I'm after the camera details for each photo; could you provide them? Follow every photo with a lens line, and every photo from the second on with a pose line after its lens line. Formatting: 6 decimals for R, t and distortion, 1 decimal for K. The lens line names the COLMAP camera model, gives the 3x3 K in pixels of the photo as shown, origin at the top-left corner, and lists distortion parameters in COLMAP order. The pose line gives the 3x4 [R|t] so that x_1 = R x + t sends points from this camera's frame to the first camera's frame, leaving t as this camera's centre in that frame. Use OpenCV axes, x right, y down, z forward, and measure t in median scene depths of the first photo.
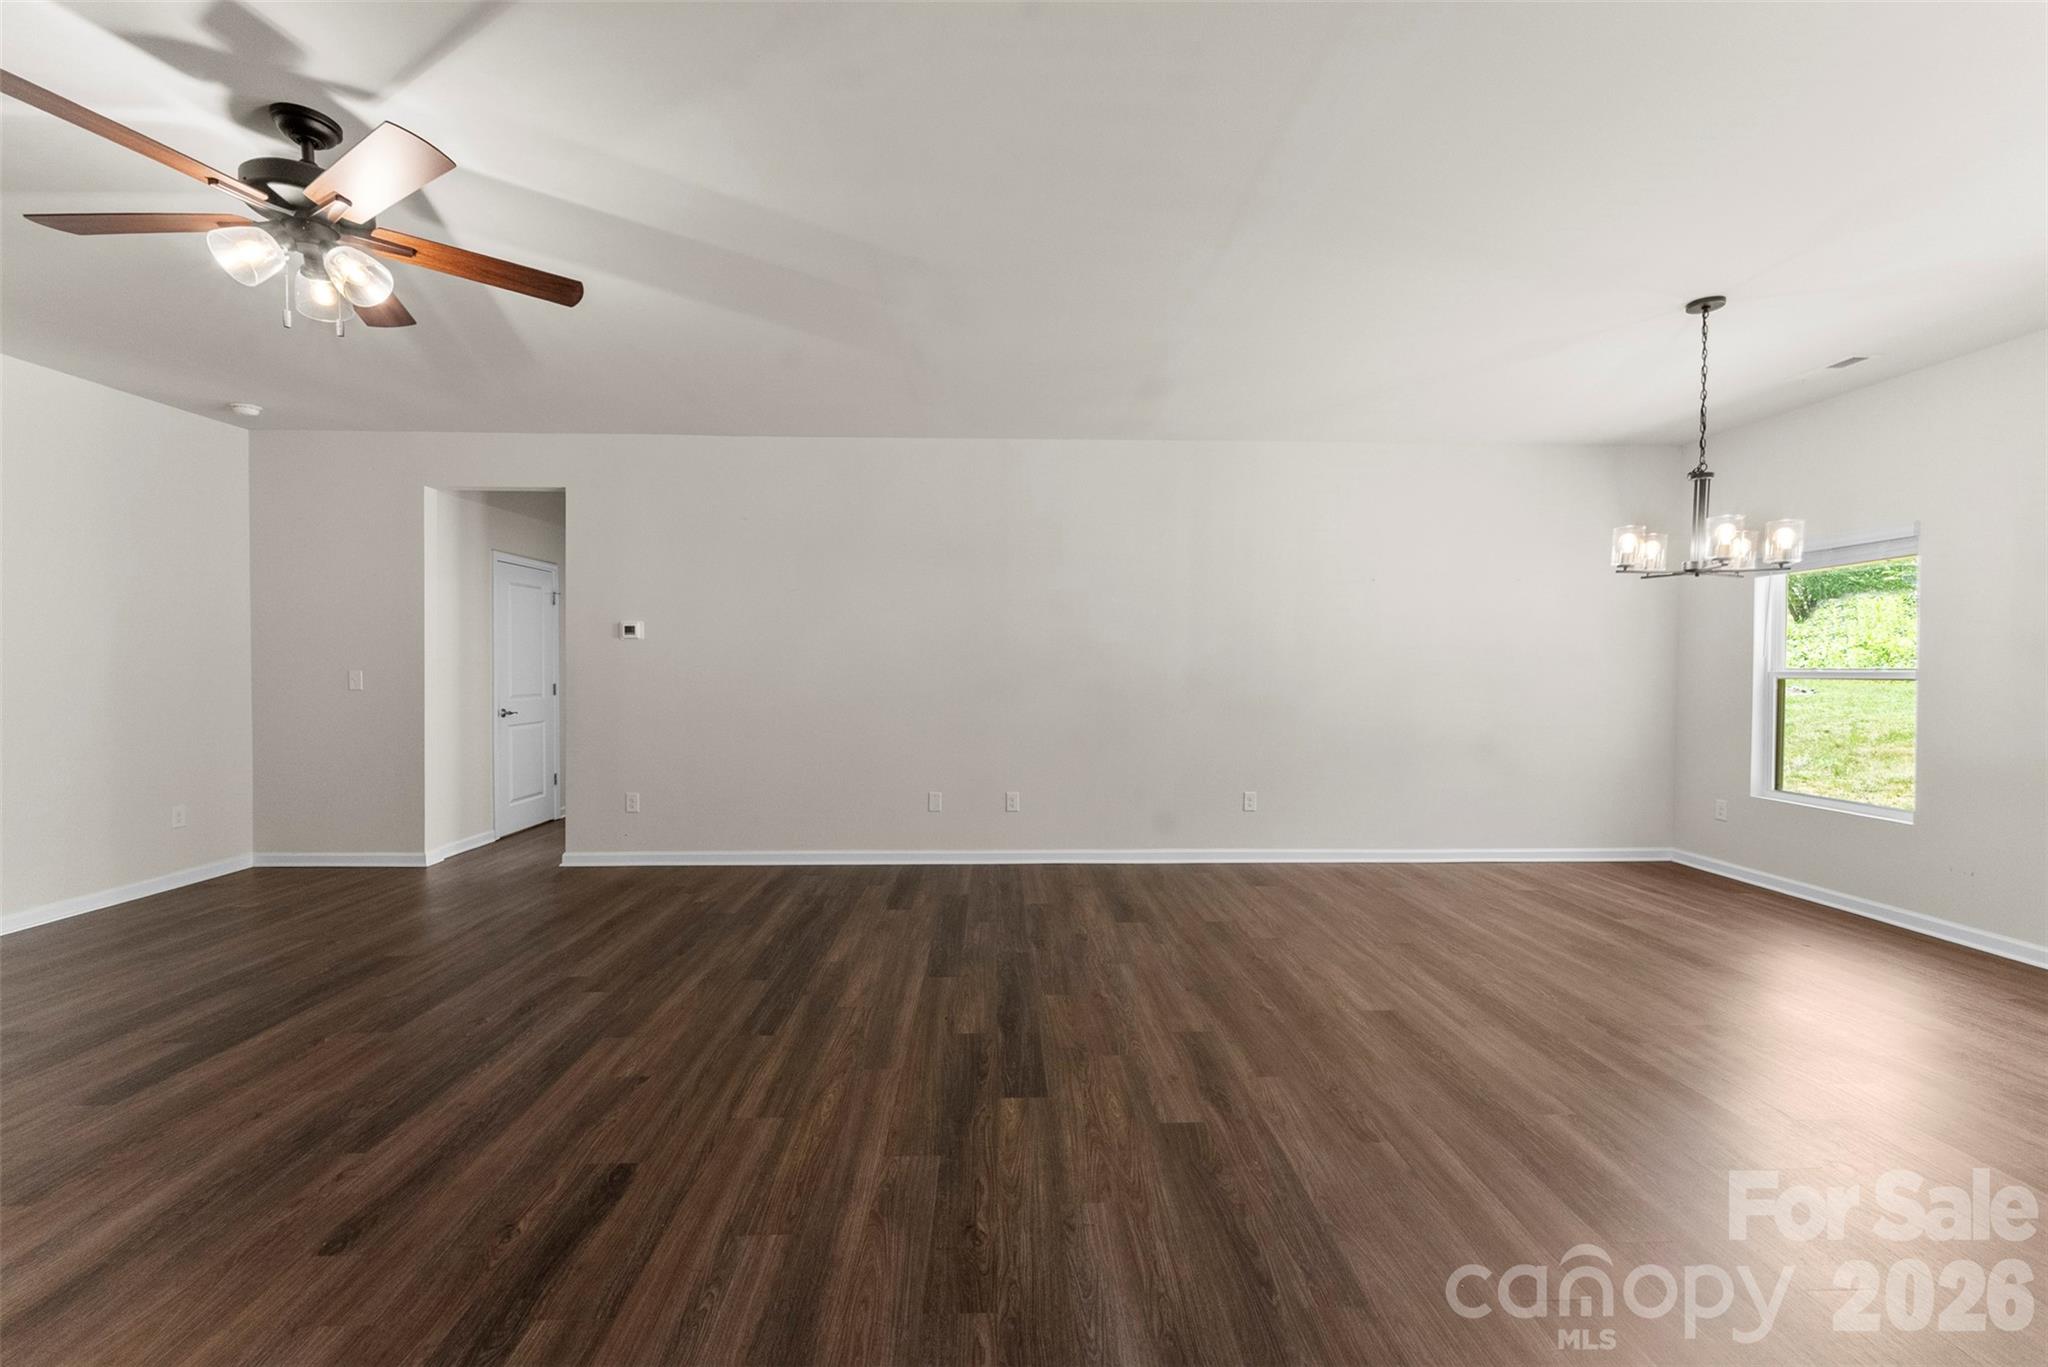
lens RADIAL K [[824.7, 0, 1024.0], [0, 824.7, 683.5], [0, 0, 1]] dist [-0.000382, -0.000209]
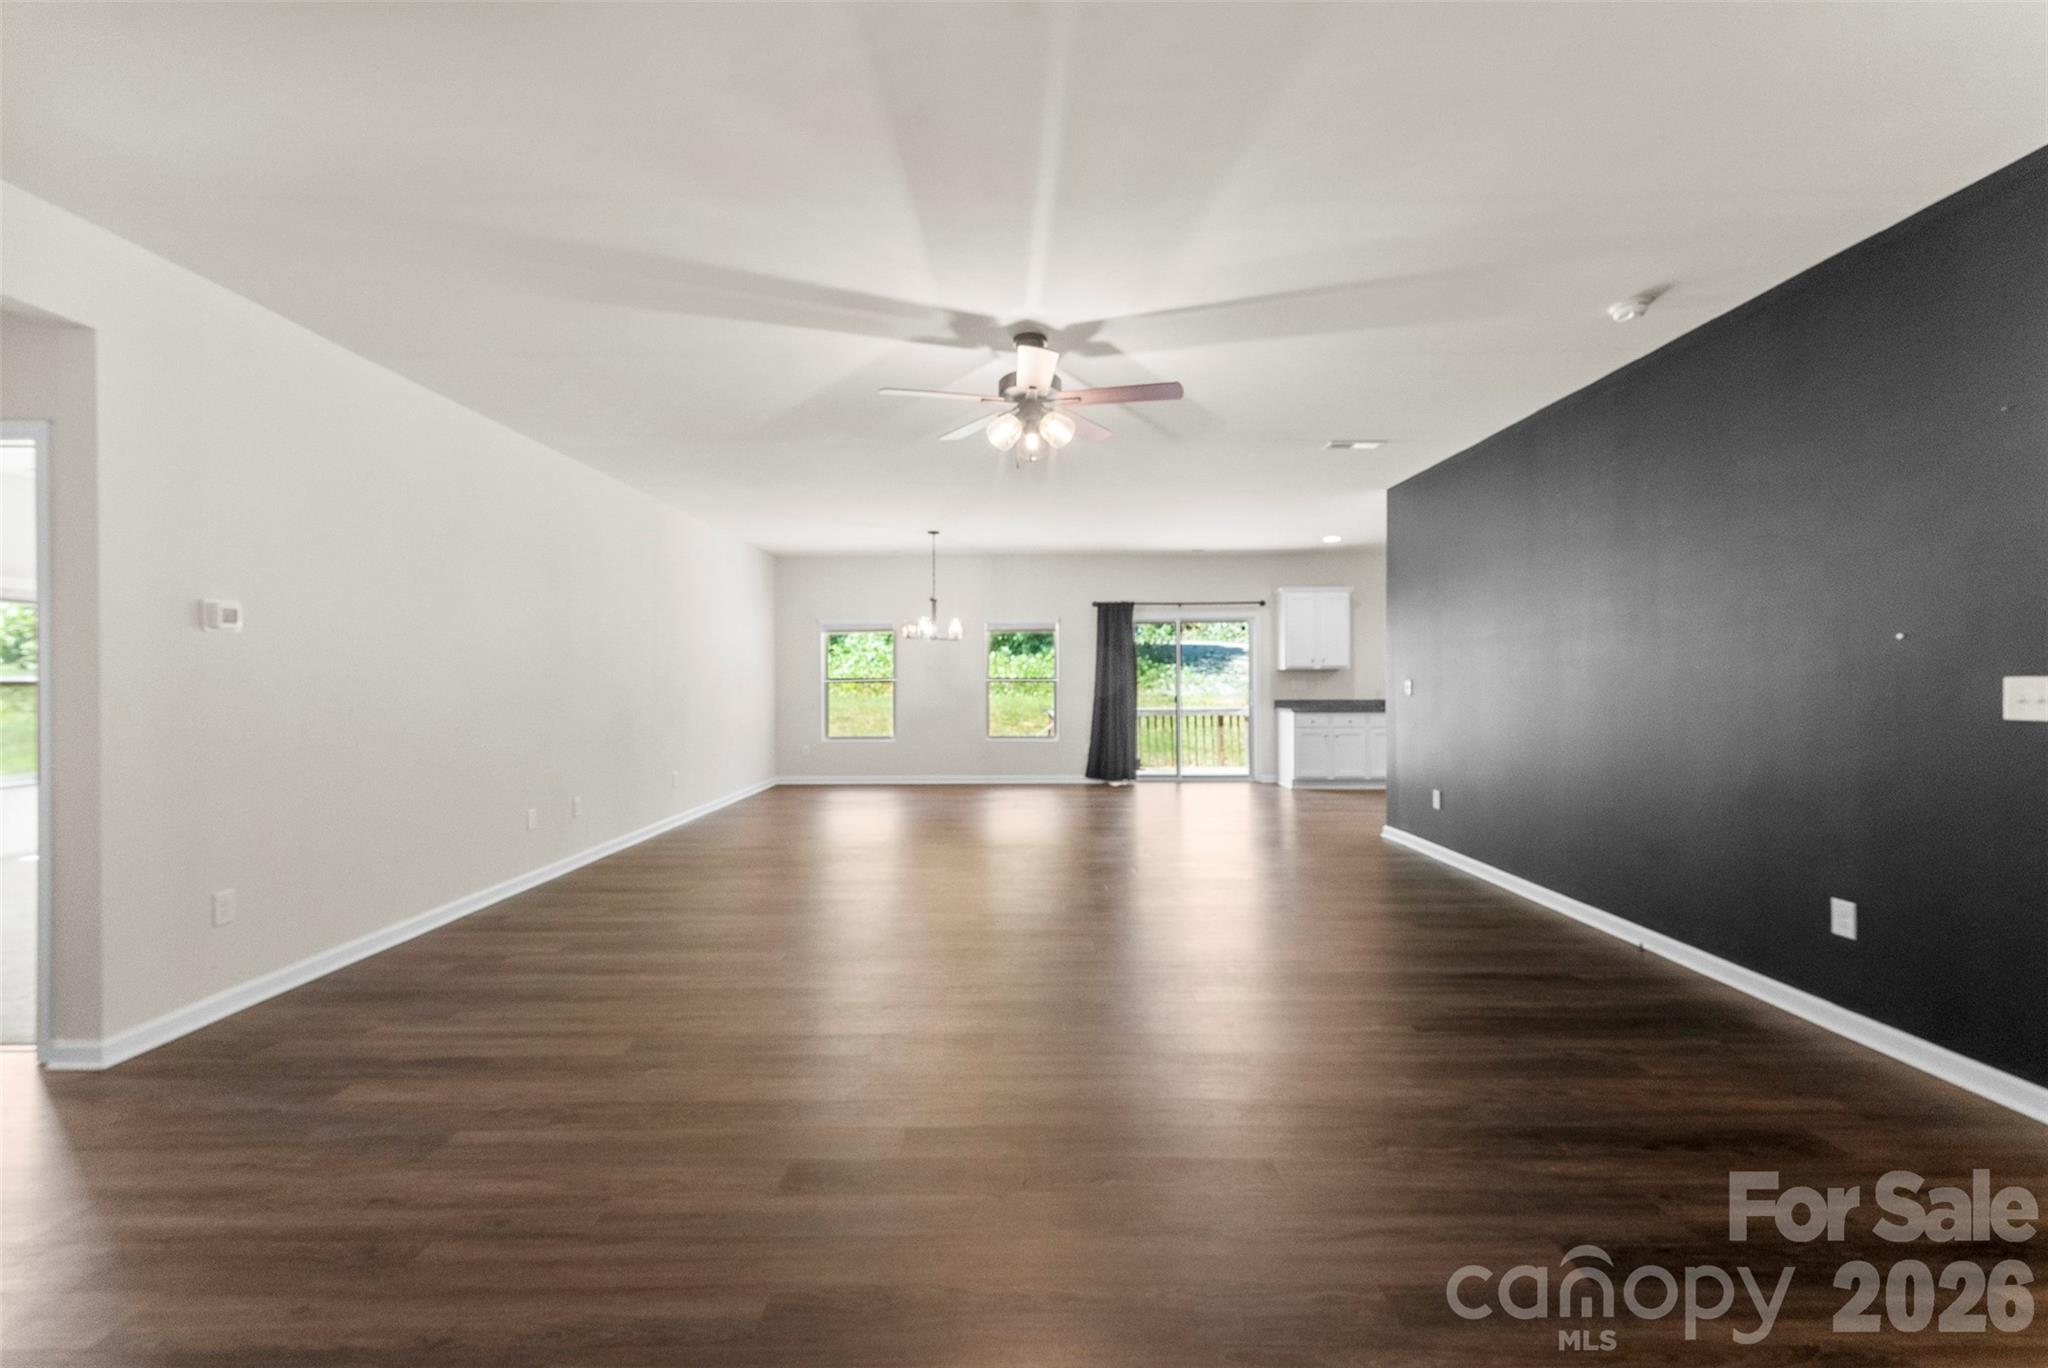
lens RADIAL K [[821.0, 0, 1019.5], [0, 821.0, 681.0], [0, 0, 1]] dist [-0.000003, -0.000017]
pose [[0.035792, -0.004637, 0.999348, -1.802332], [0.021978, 0.999751, 0.003851, -0.010839], [-0.999118, 0.021826, 0.035885, 0.707399]]
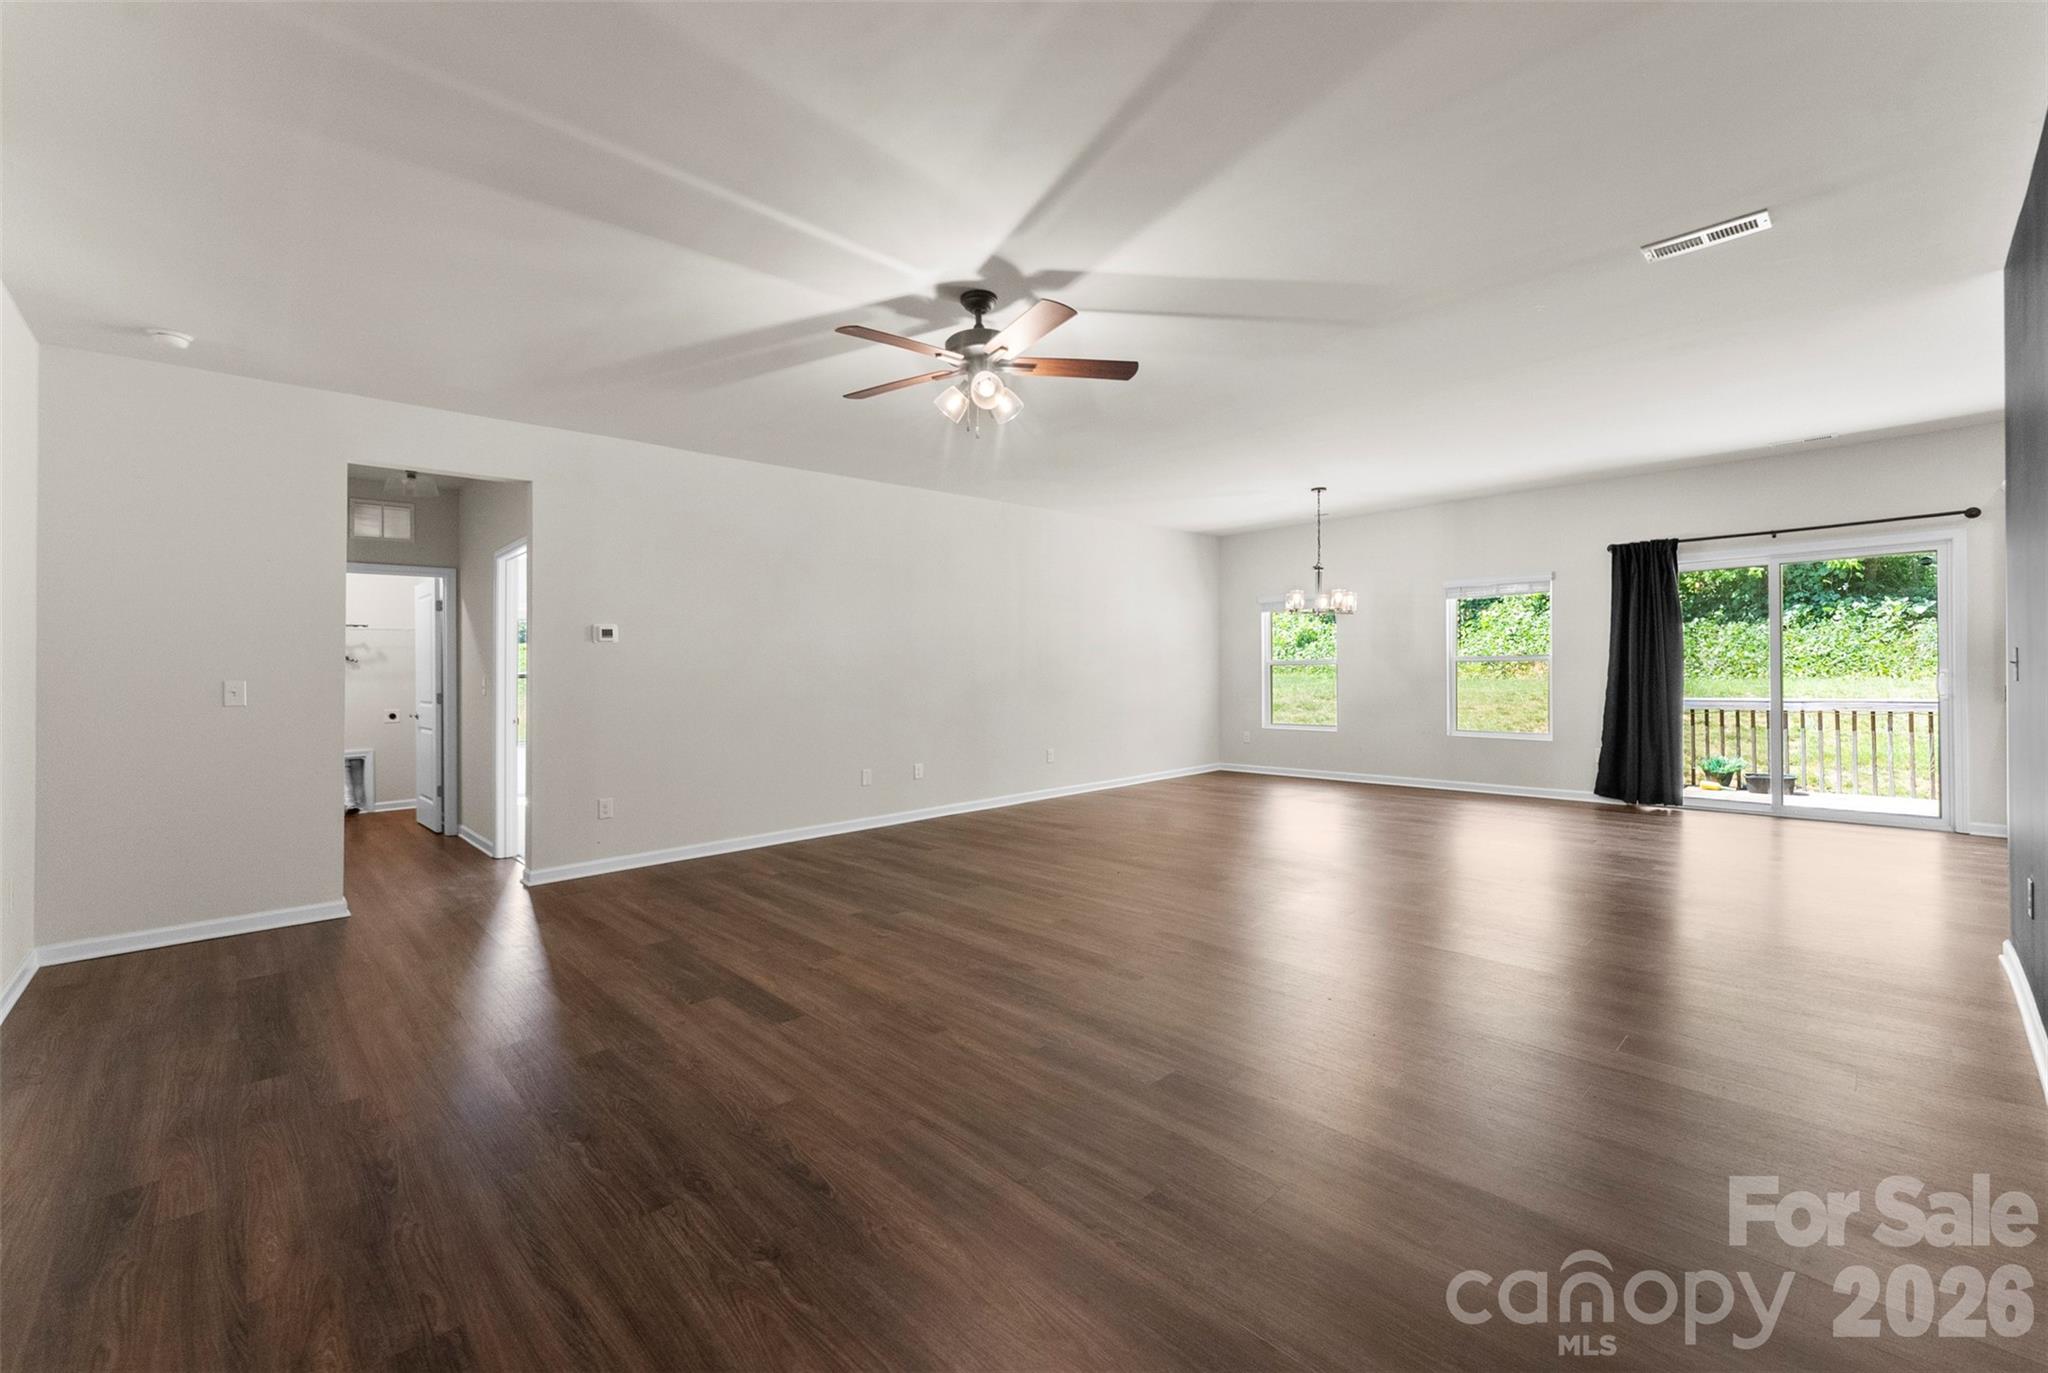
lens RADIAL K [[839.4, 0, 1016.4], [0, 839.4, 672.6], [0, 0, 1]] dist [-0.000335, 0.000324]
pose [[0.752501, -0.019204, 0.658311, -1.321362], [0.033324, 0.999405, -0.008938, 0.012924], [-0.657747, 0.028663, 0.752693, -0.137940]]
